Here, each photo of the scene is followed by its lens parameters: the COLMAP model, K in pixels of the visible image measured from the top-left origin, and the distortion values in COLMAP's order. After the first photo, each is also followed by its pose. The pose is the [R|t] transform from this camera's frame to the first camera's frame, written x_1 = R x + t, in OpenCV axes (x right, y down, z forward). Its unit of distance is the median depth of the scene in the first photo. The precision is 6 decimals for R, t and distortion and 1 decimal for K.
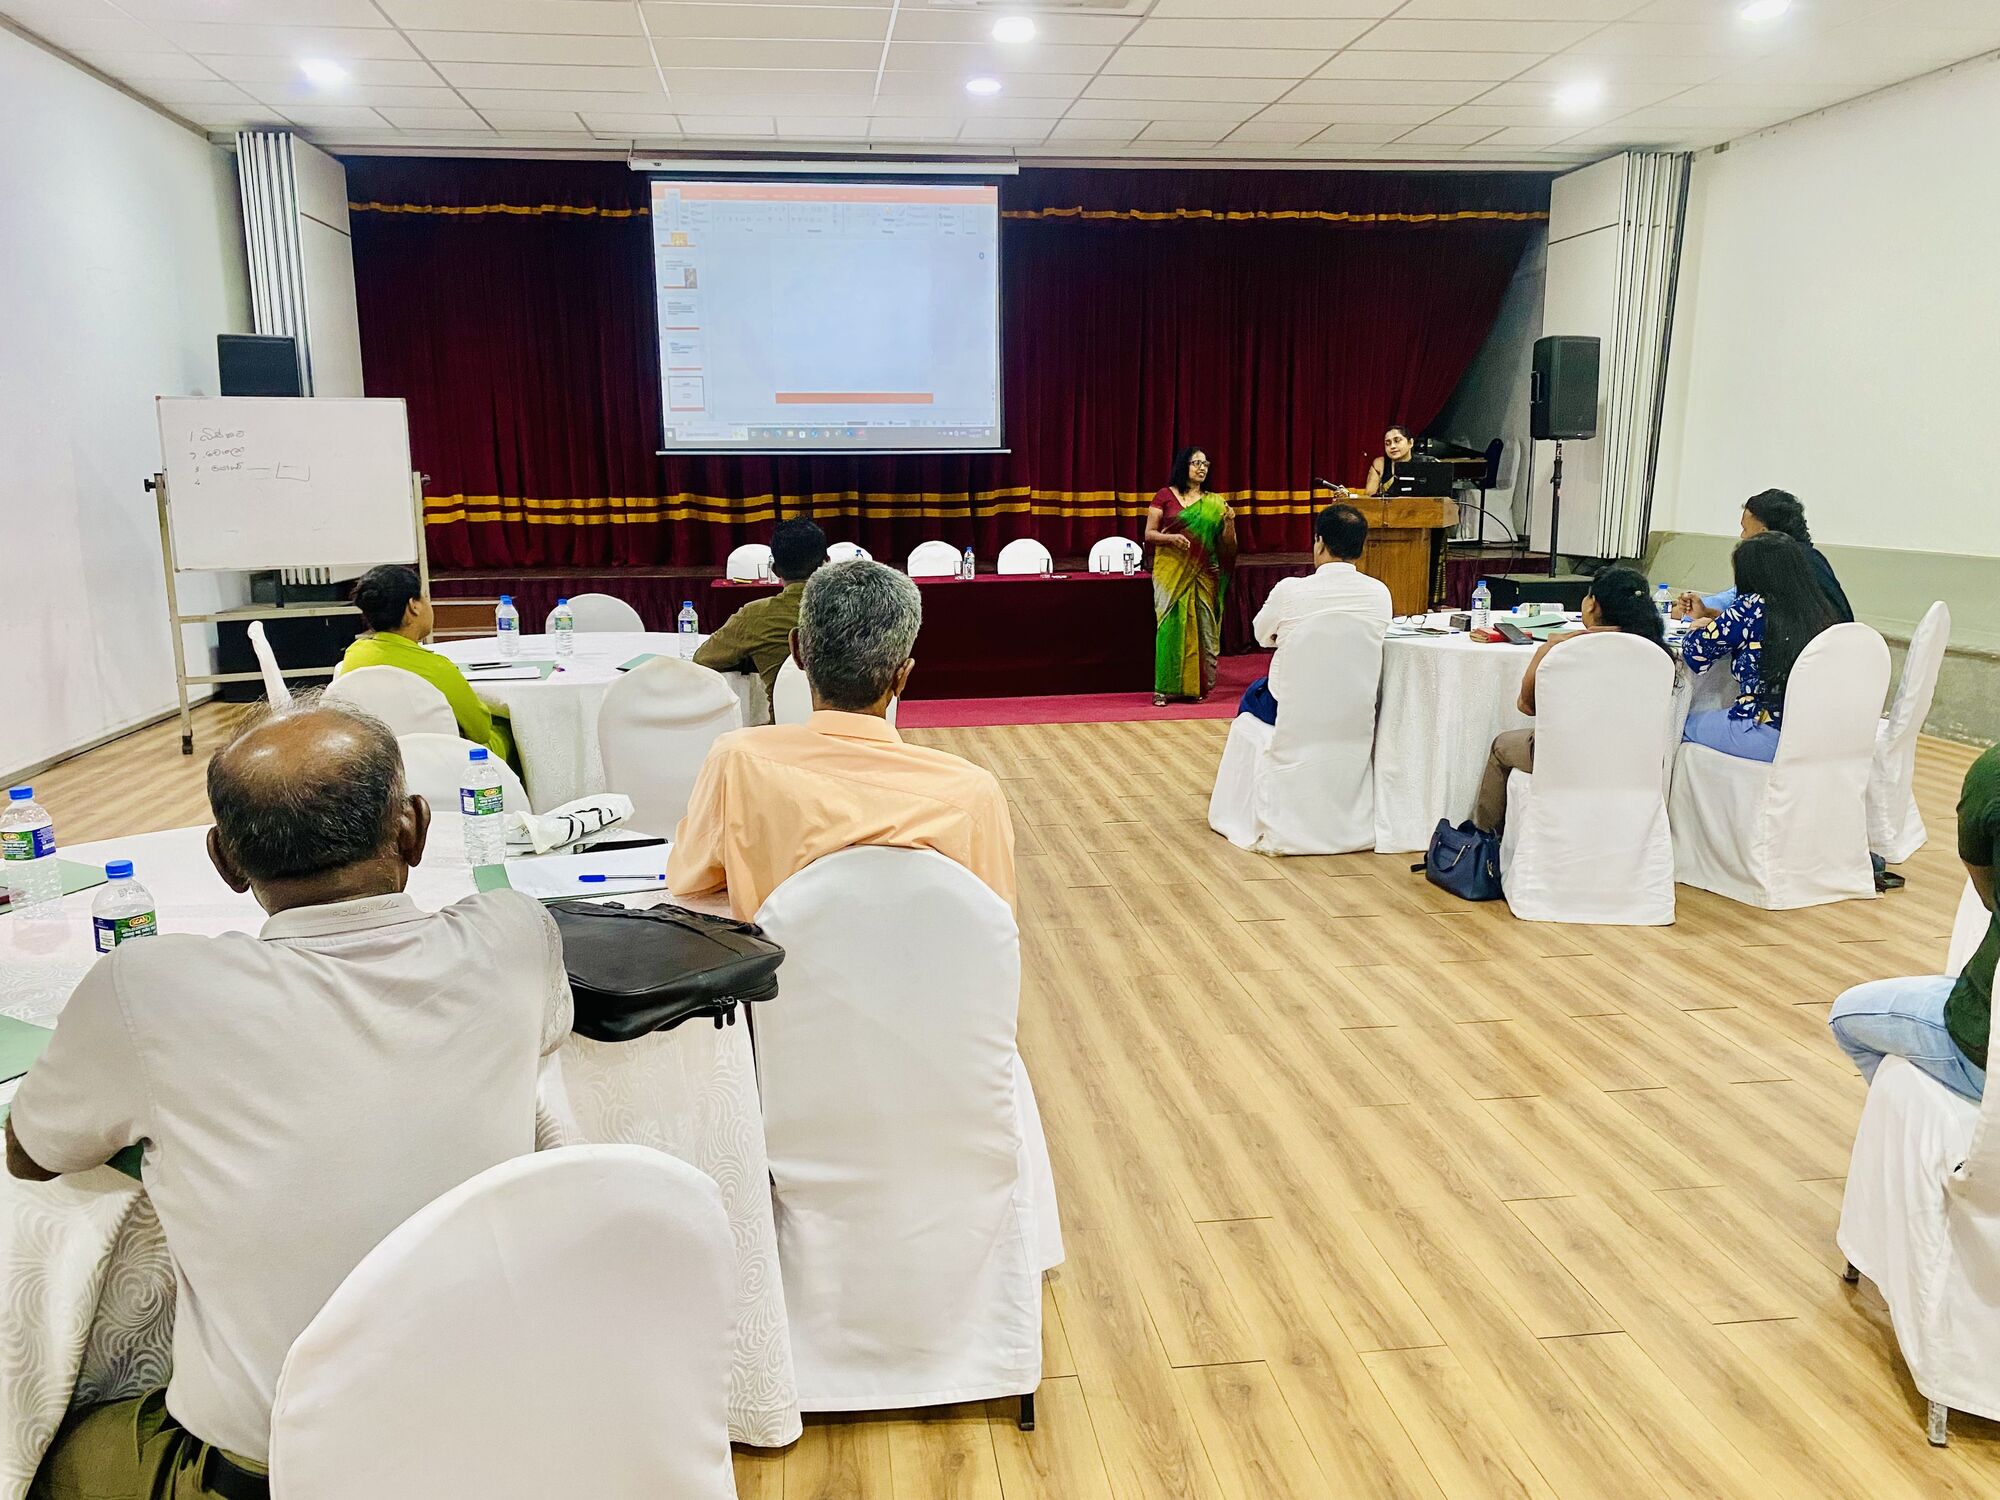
lens RADIAL K [[1528.6, 0, 994.8], [0, 1528.6, 735.5], [0, 0, 1]] dist [0.005909, -0.008494]
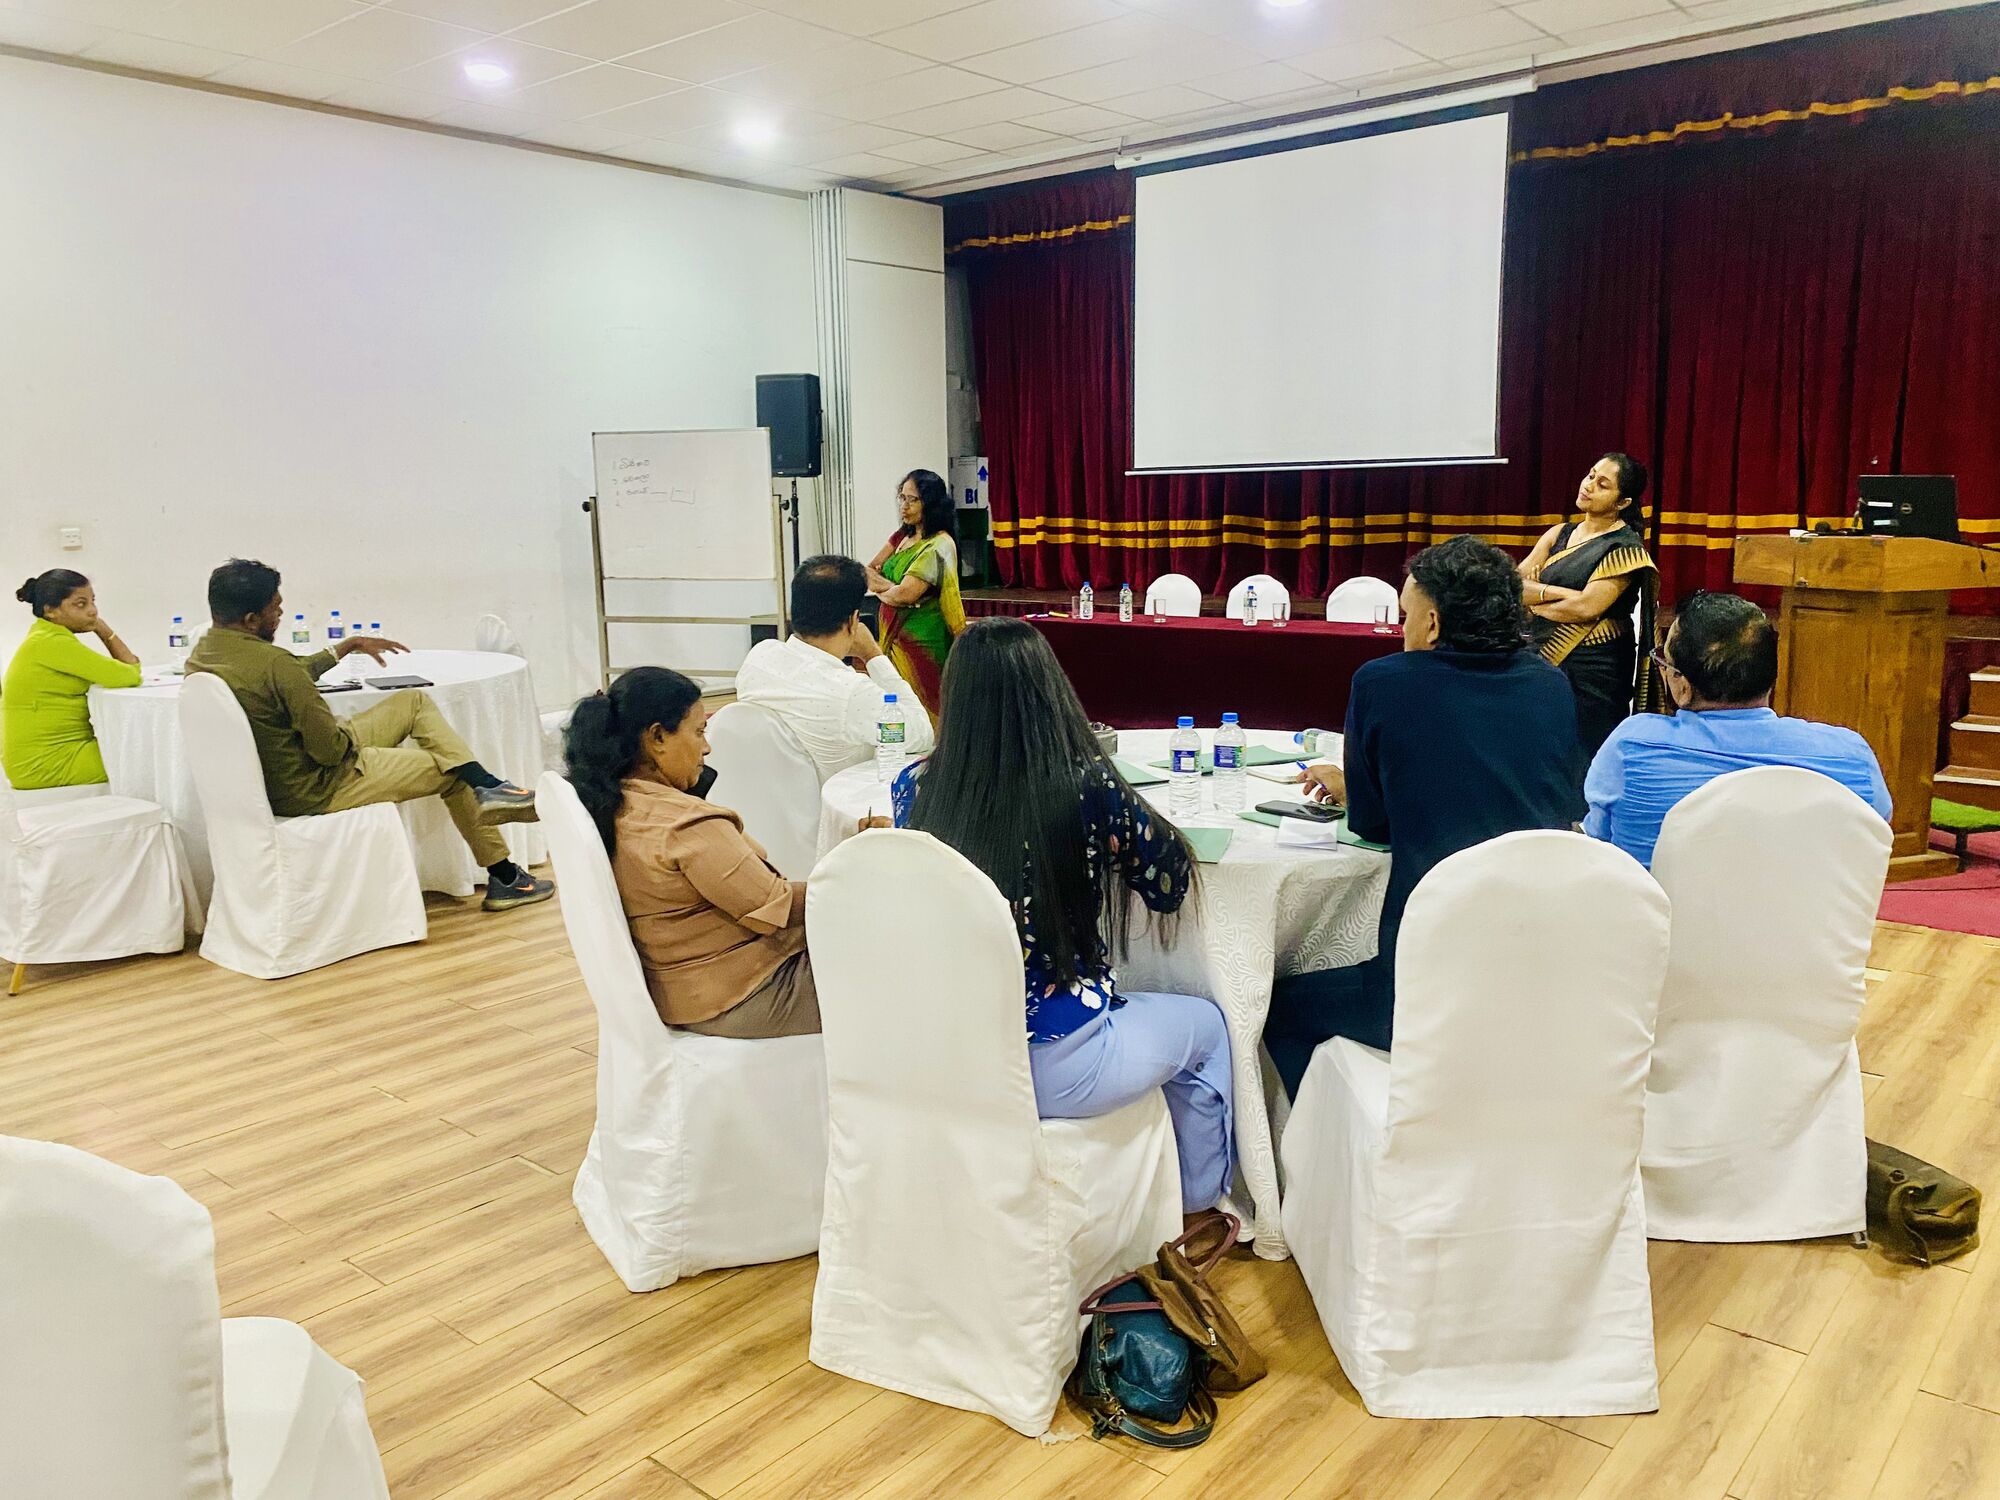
lens RADIAL K [[1528.6, 0, 994.8], [0, 1528.6, 735.5], [0, 0, 1]] dist [0.005909, -0.008494]
pose [[0.662959, 0.116141, -0.739593, 0.441883], [-0.120915, 0.991534, 0.047318, -0.061757], [0.738827, 0.058058, 0.671389, 0.335774]]
